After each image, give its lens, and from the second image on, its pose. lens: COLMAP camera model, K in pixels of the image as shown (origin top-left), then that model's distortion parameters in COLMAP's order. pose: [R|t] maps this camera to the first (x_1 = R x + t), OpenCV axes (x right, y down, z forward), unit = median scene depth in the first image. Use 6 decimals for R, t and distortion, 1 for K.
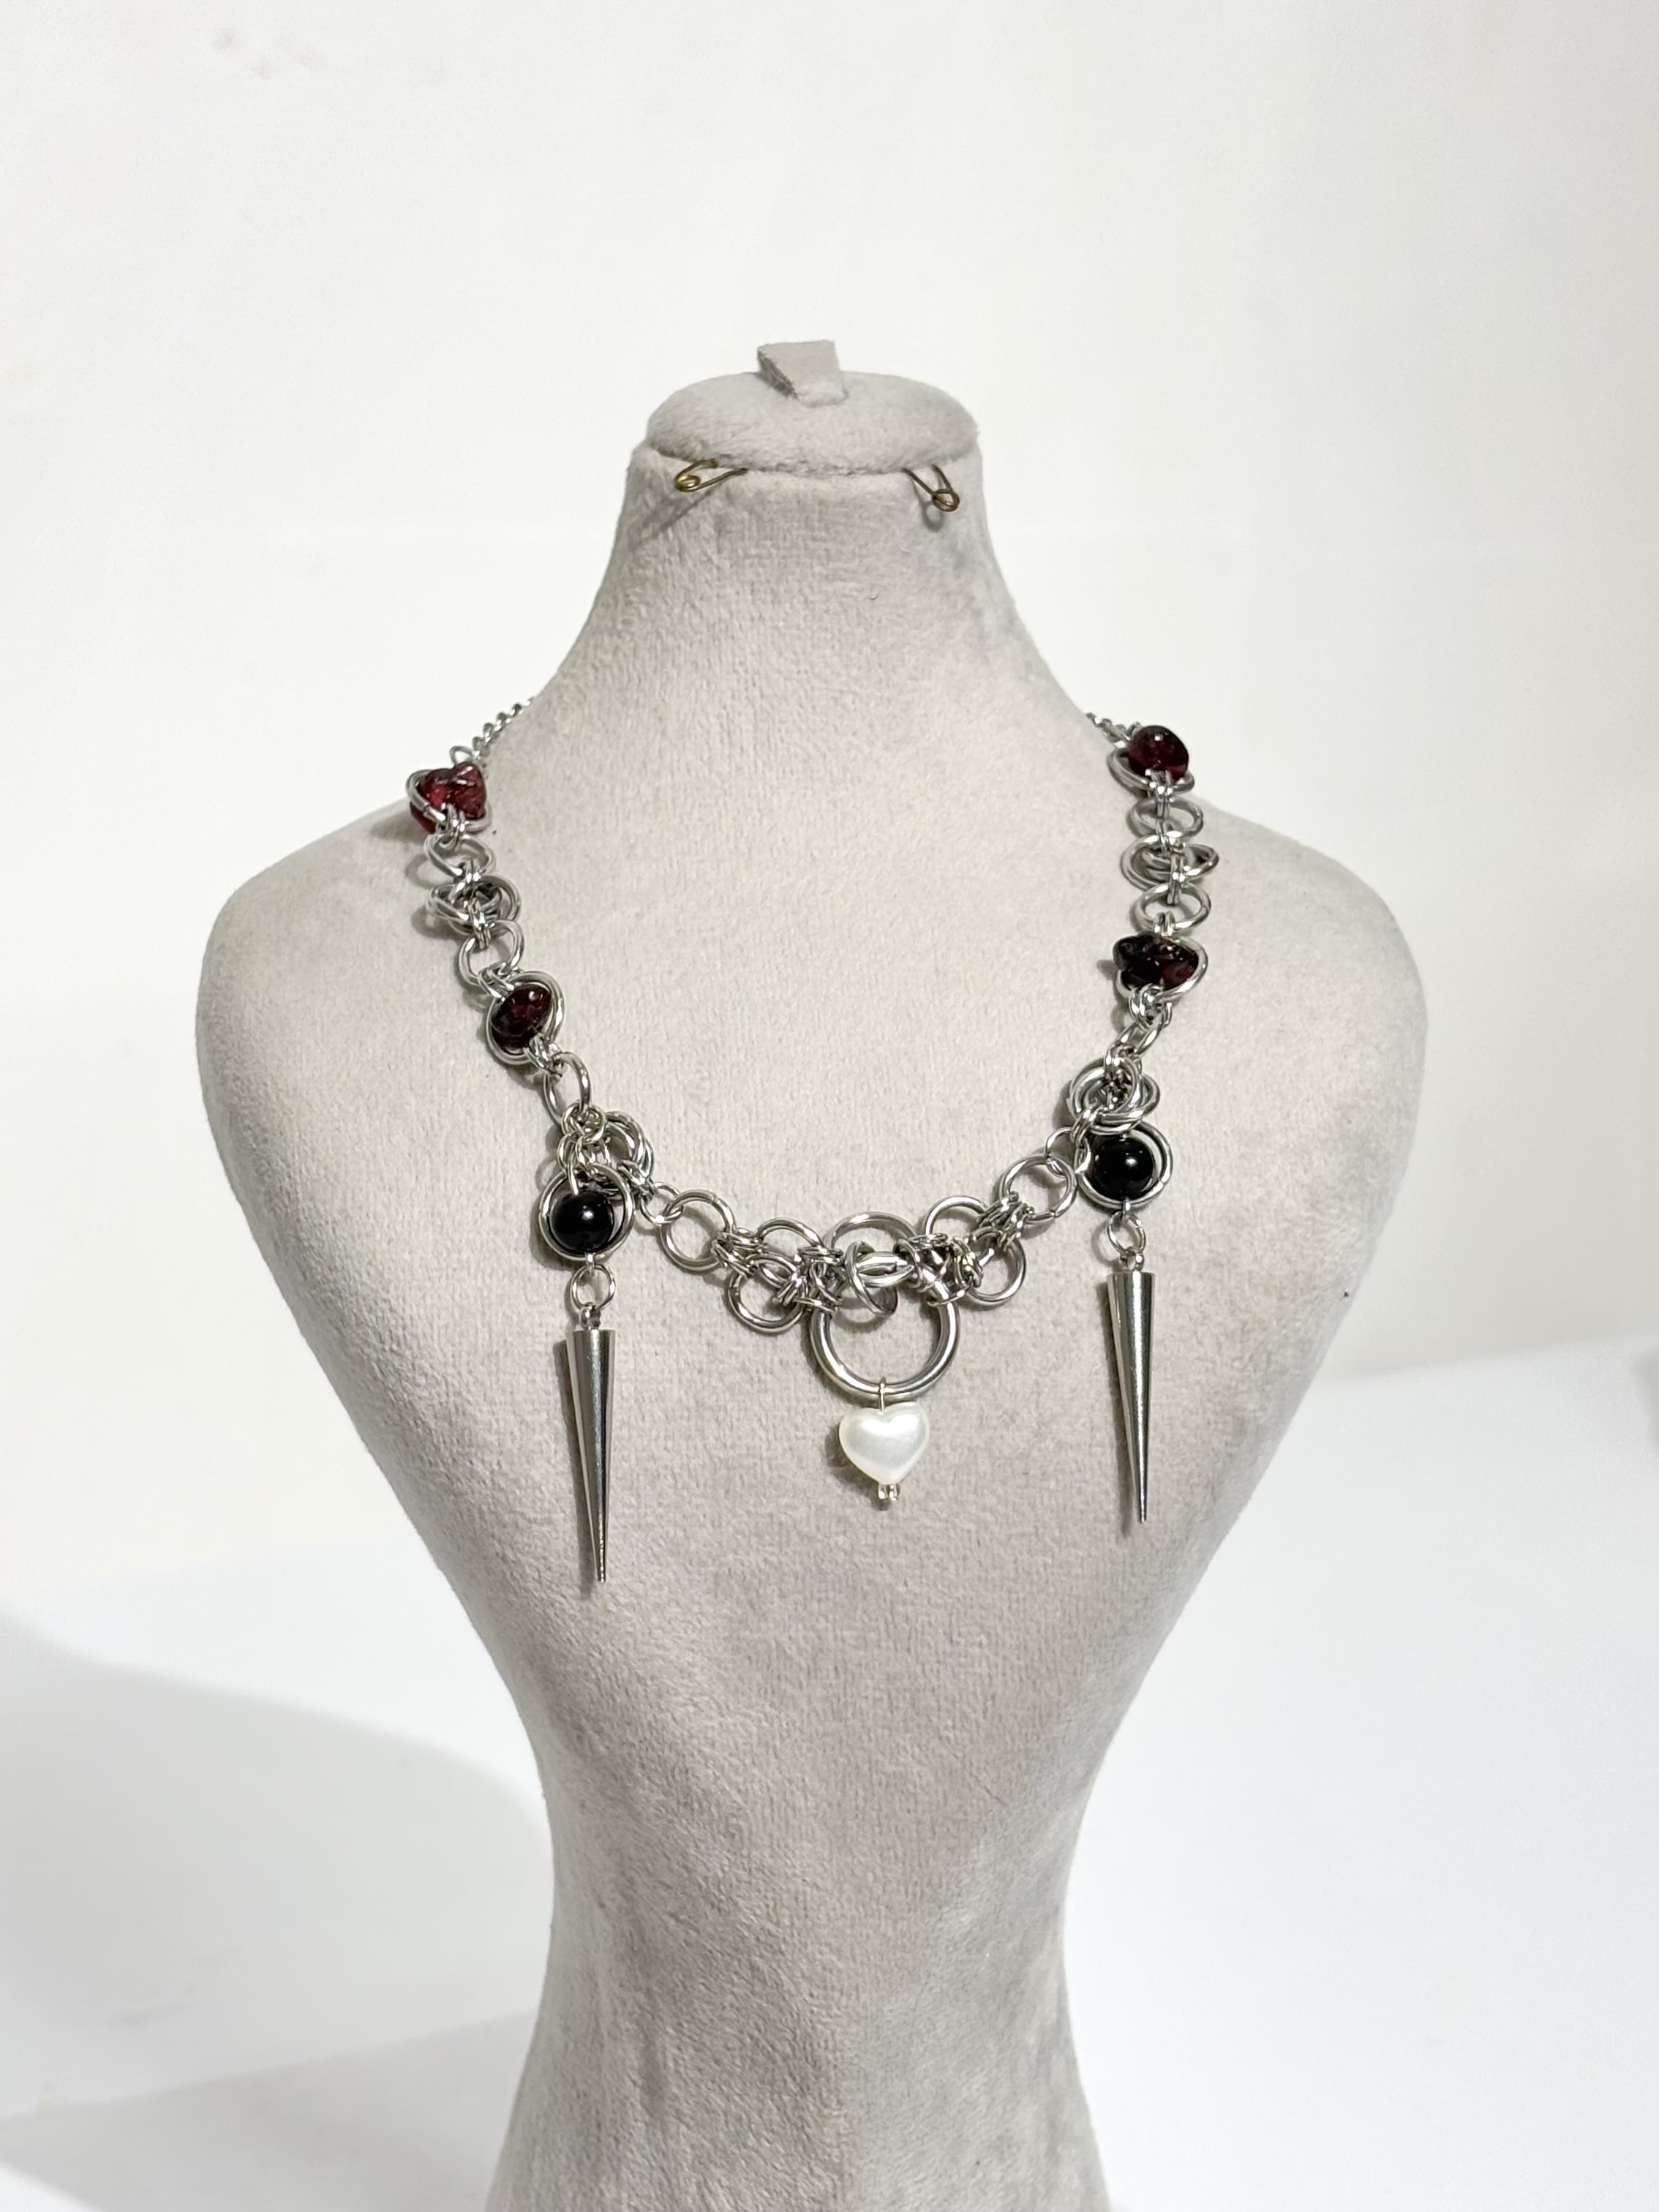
lens RADIAL K [[4592.0, 0, 822.9], [0, 4592.0, 1157.0], [0, 0, 1]] dist [0.161487, -0.151080]
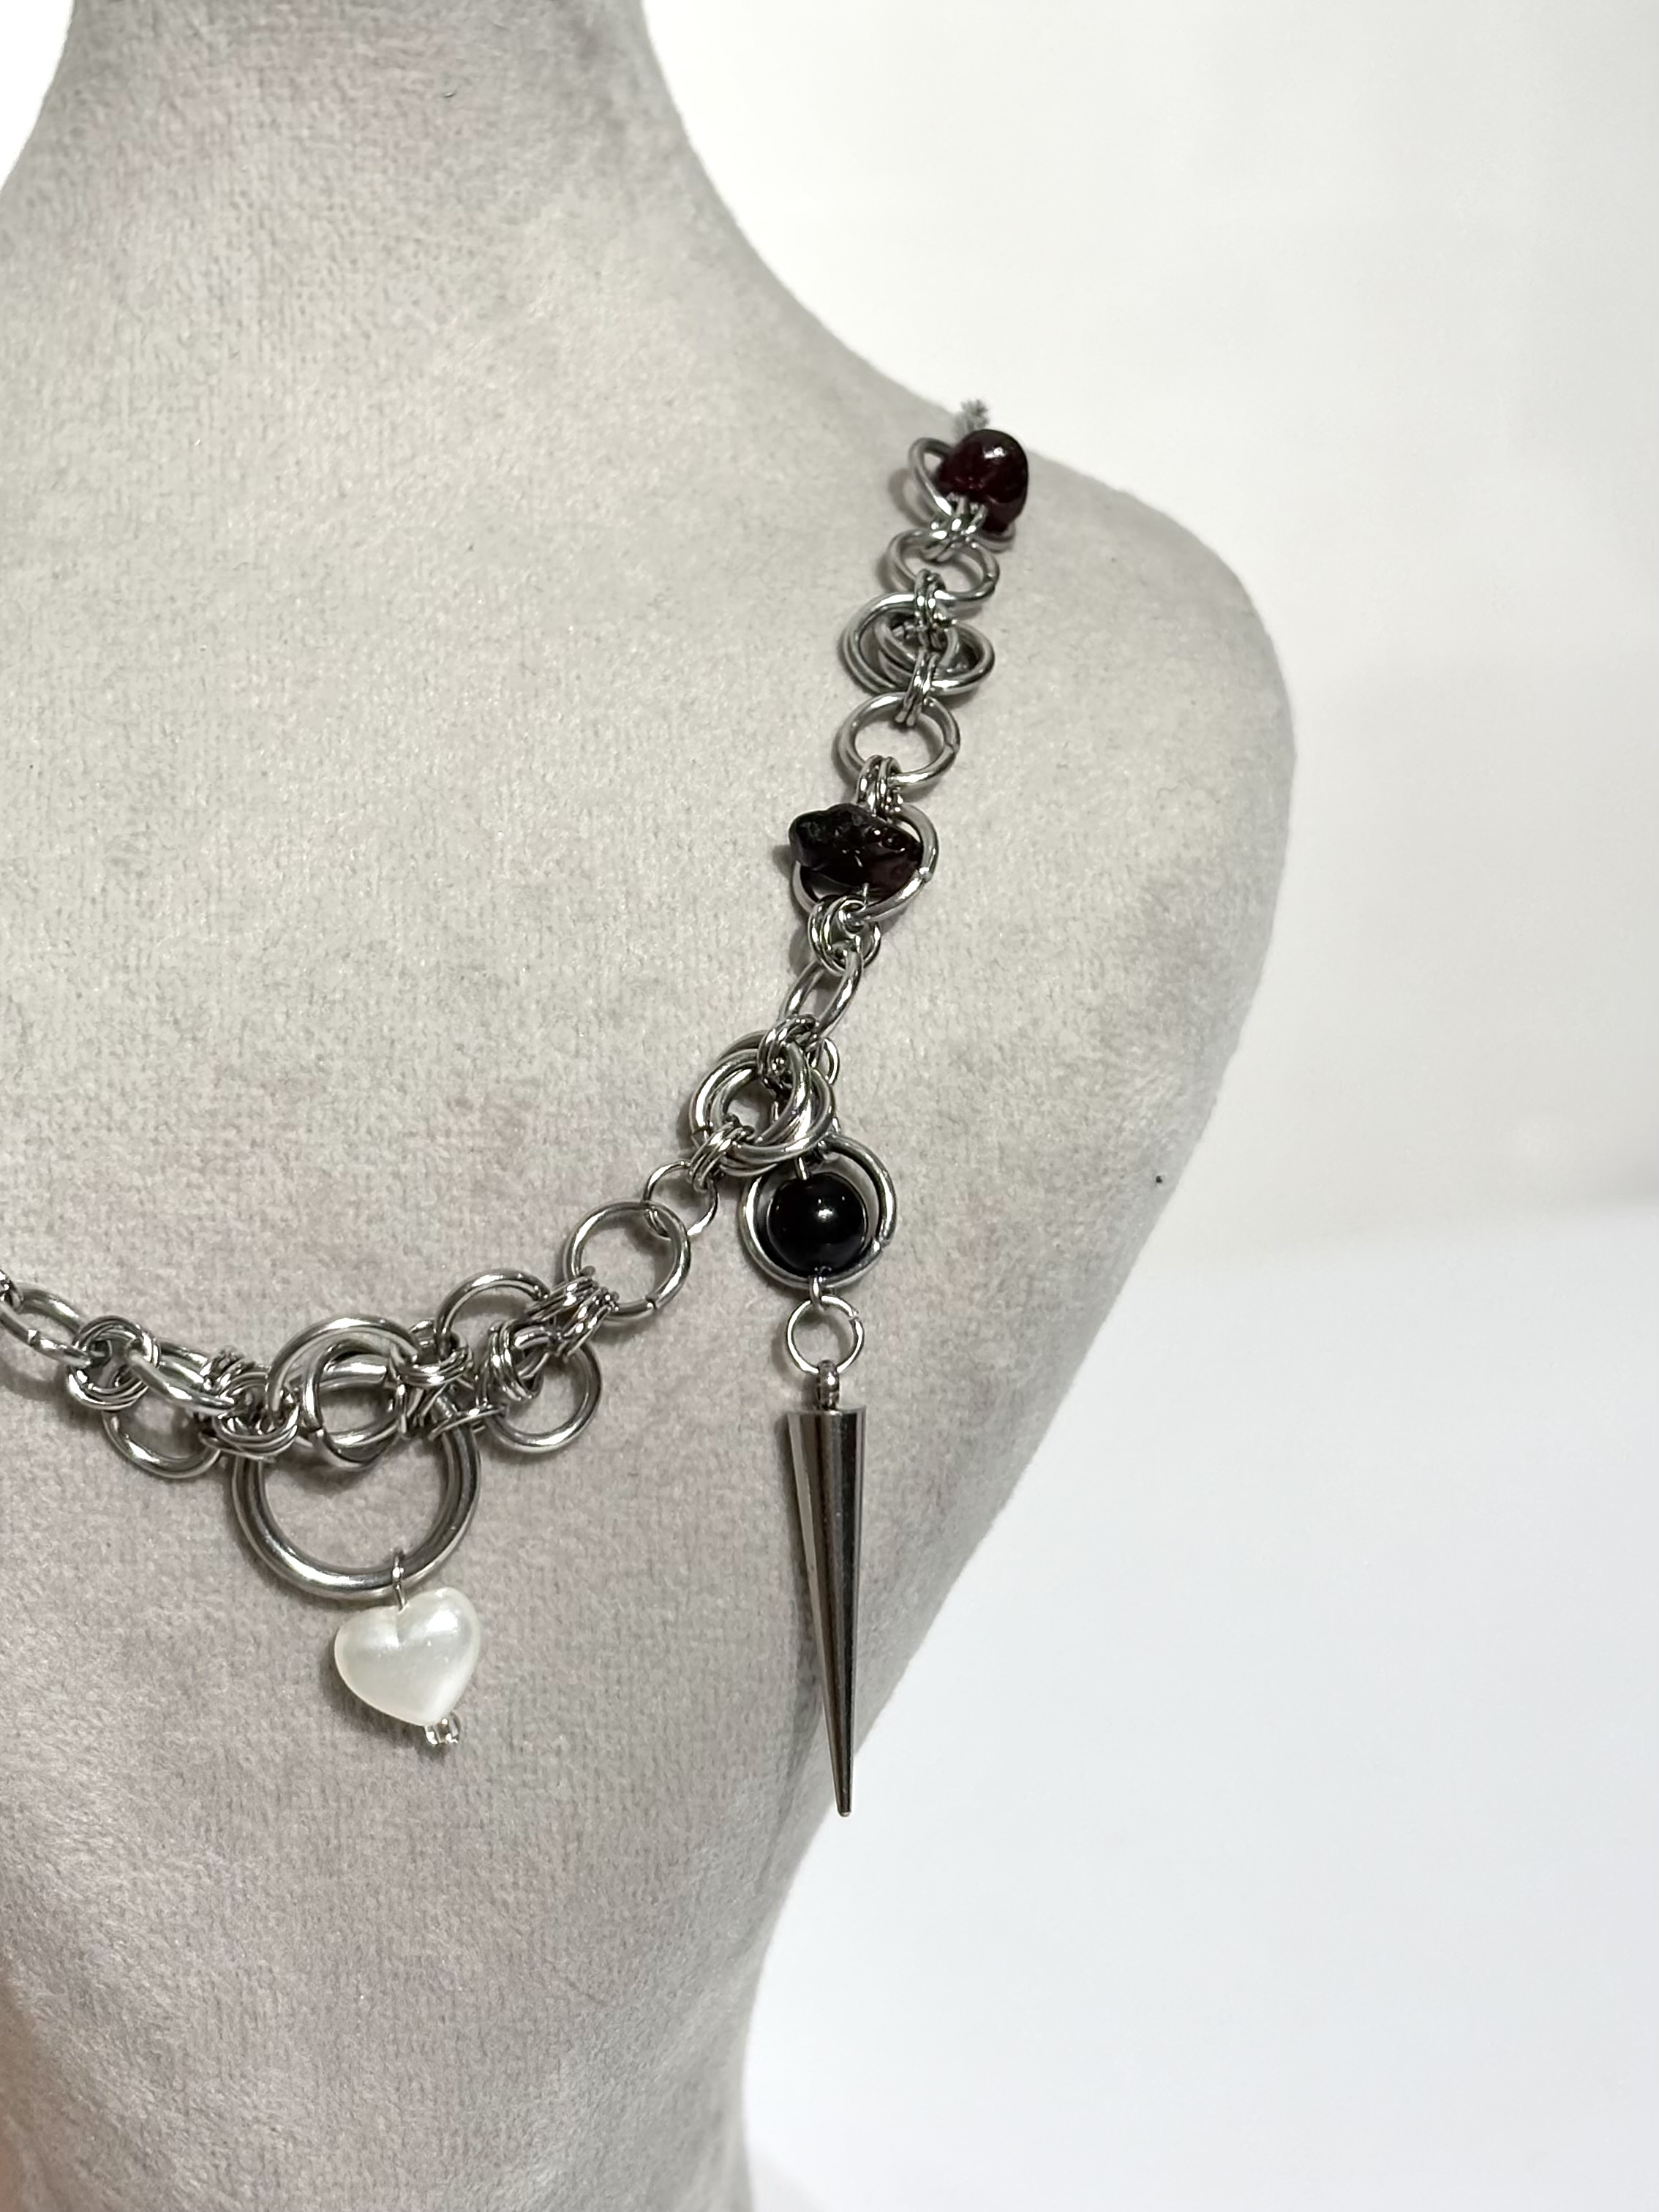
lens RADIAL K [[4589.6, 0, 824.7], [0, 4589.6, 861.1], [0, 0, 1]] dist [0.205685, -1.024277]
pose [[0.999929, 0.006931, 0.009716, 0.060935], [-0.006854, 0.999945, -0.007946, -0.008884], [-0.009770, 0.007879, 0.999921, 0.363148]]
